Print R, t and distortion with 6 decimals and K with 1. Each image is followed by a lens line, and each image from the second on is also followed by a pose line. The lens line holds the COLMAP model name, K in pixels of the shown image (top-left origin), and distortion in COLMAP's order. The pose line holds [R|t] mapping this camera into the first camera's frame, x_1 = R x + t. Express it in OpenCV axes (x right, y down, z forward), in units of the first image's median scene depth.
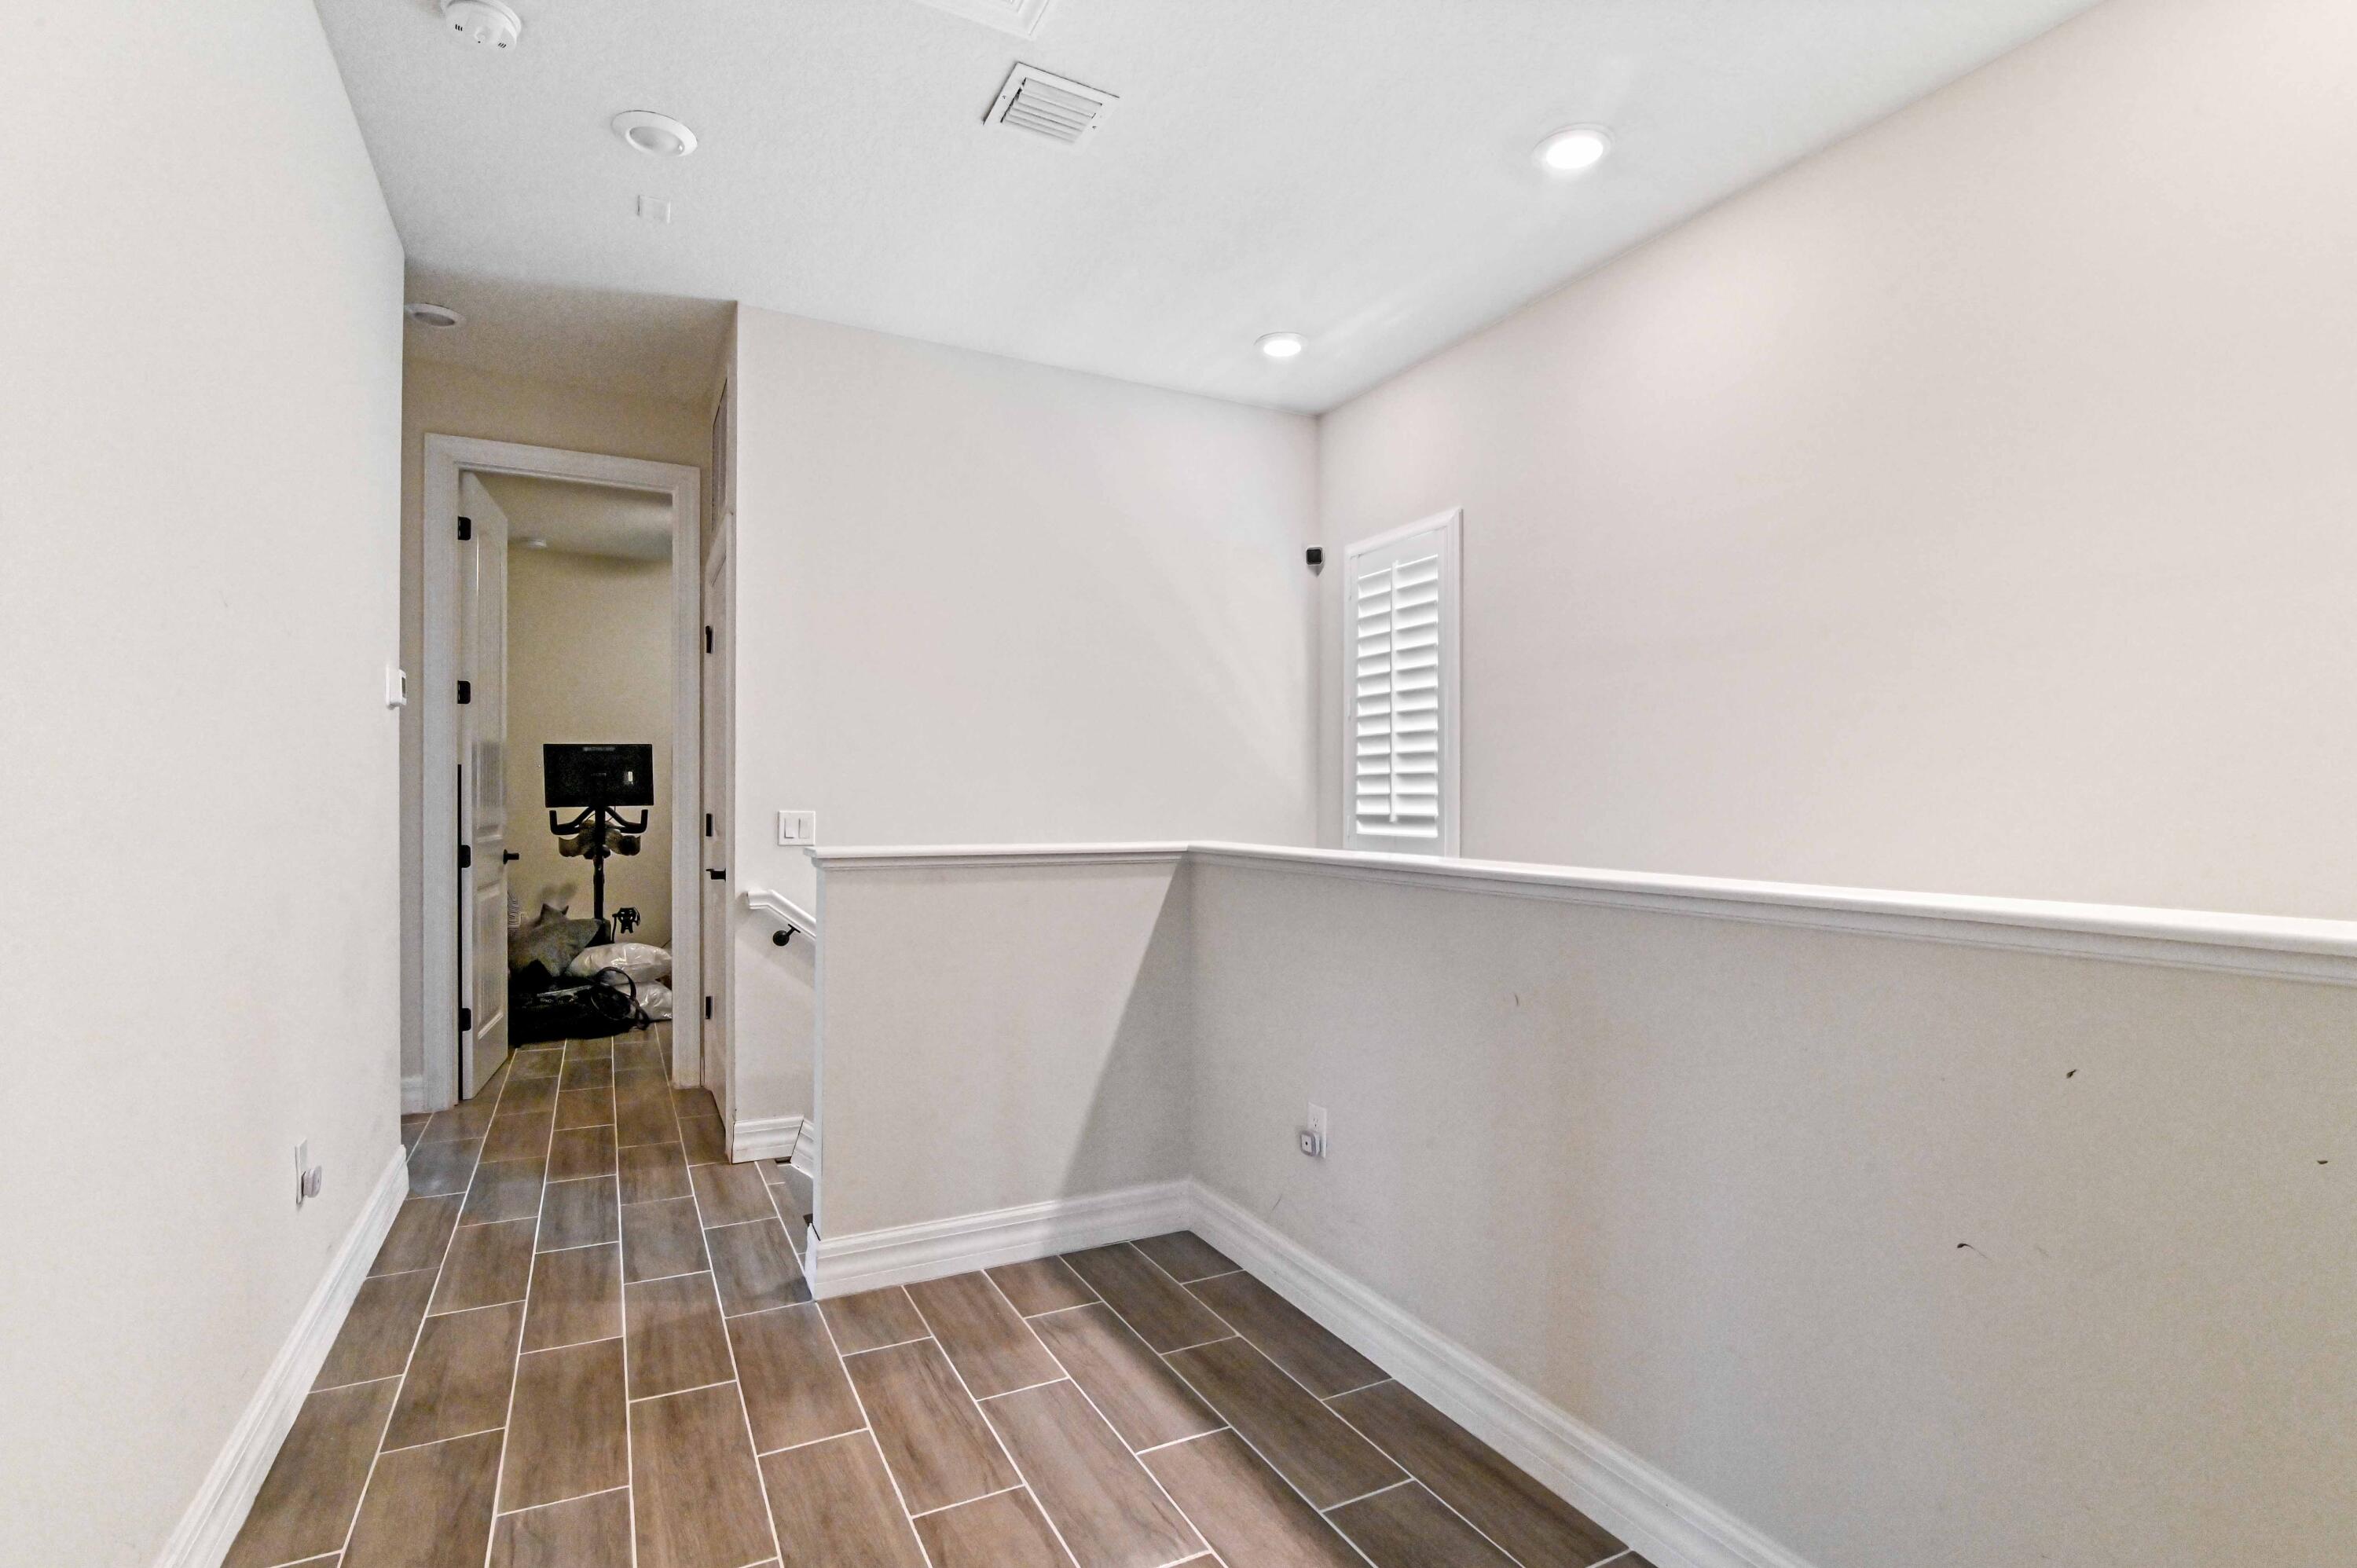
lens RADIAL K [[1101.5, 0, 1180.5], [0, 1101.5, 802.1], [0, 0, 1]] dist [-0.016957, 0.001170]
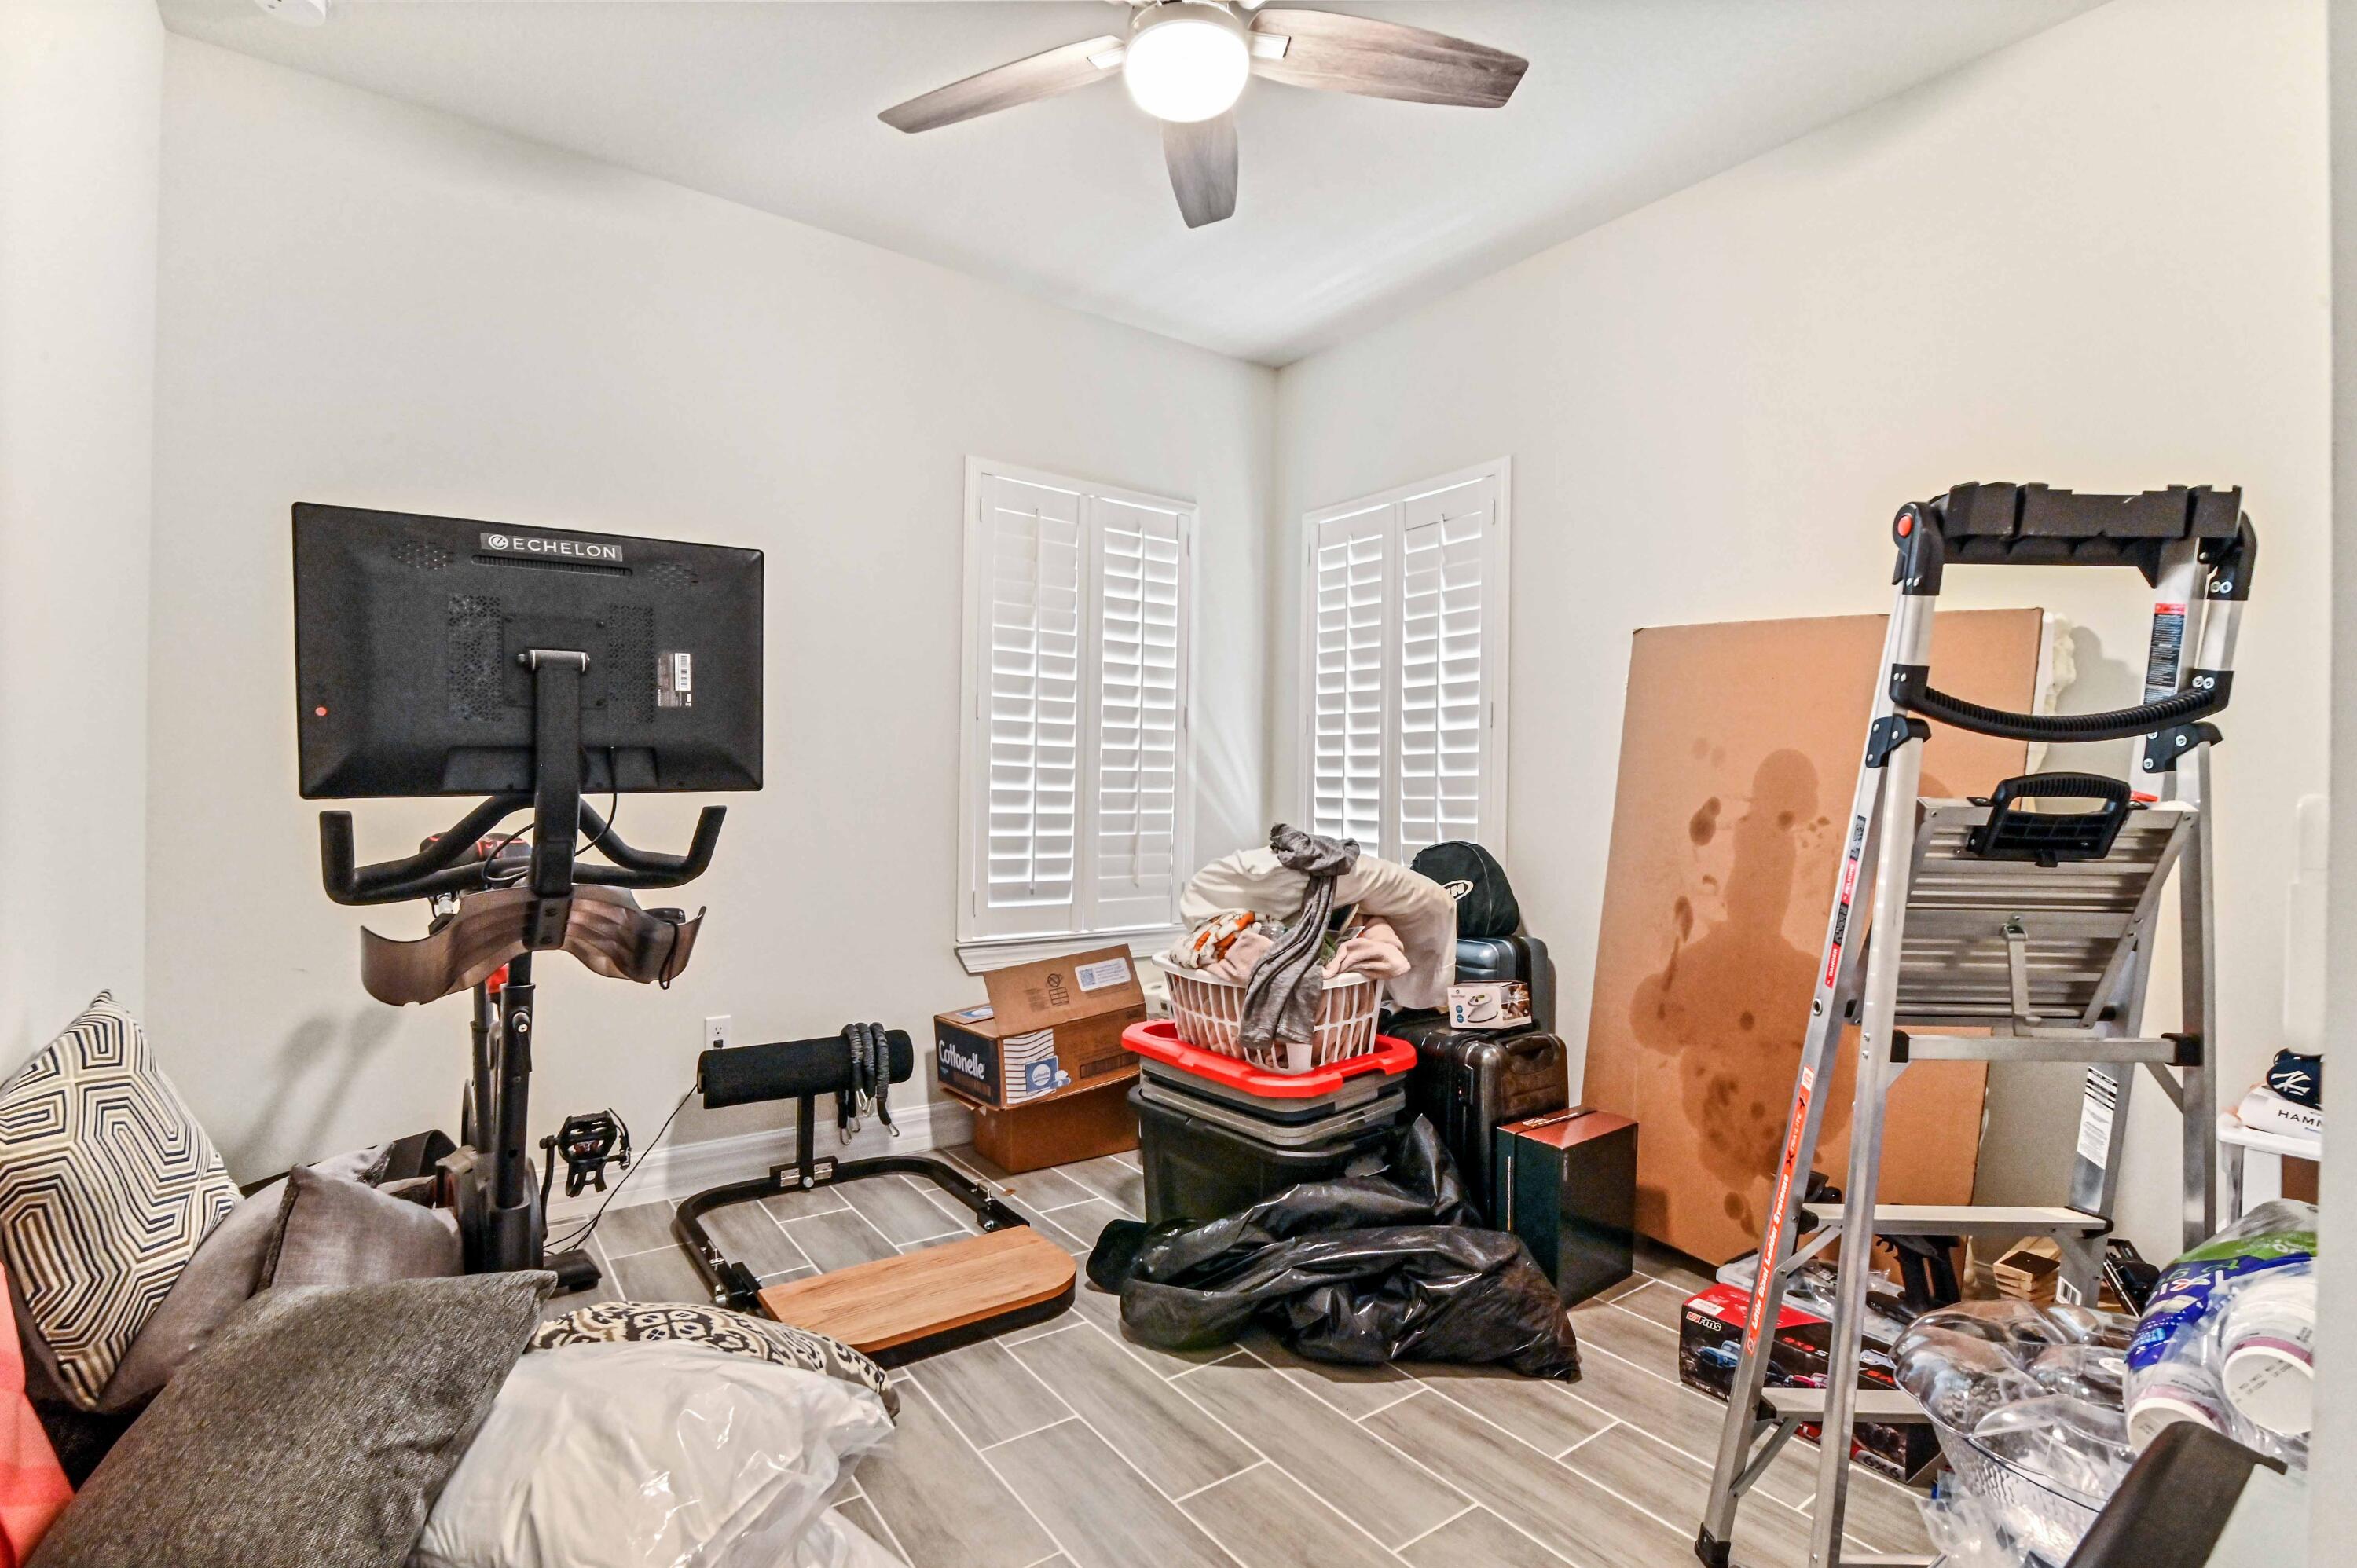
lens RADIAL K [[1101.5, 0, 1177.2], [0, 1101.5, 772.8], [0, 0, 1]] dist [-0.016957, 0.001170]
pose [[0.991457, 0.003493, 0.130389, -0.414734], [-0.001694, 0.999902, -0.013905, 0.001840], [-0.130425, 0.013565, 0.991365, 0.728193]]
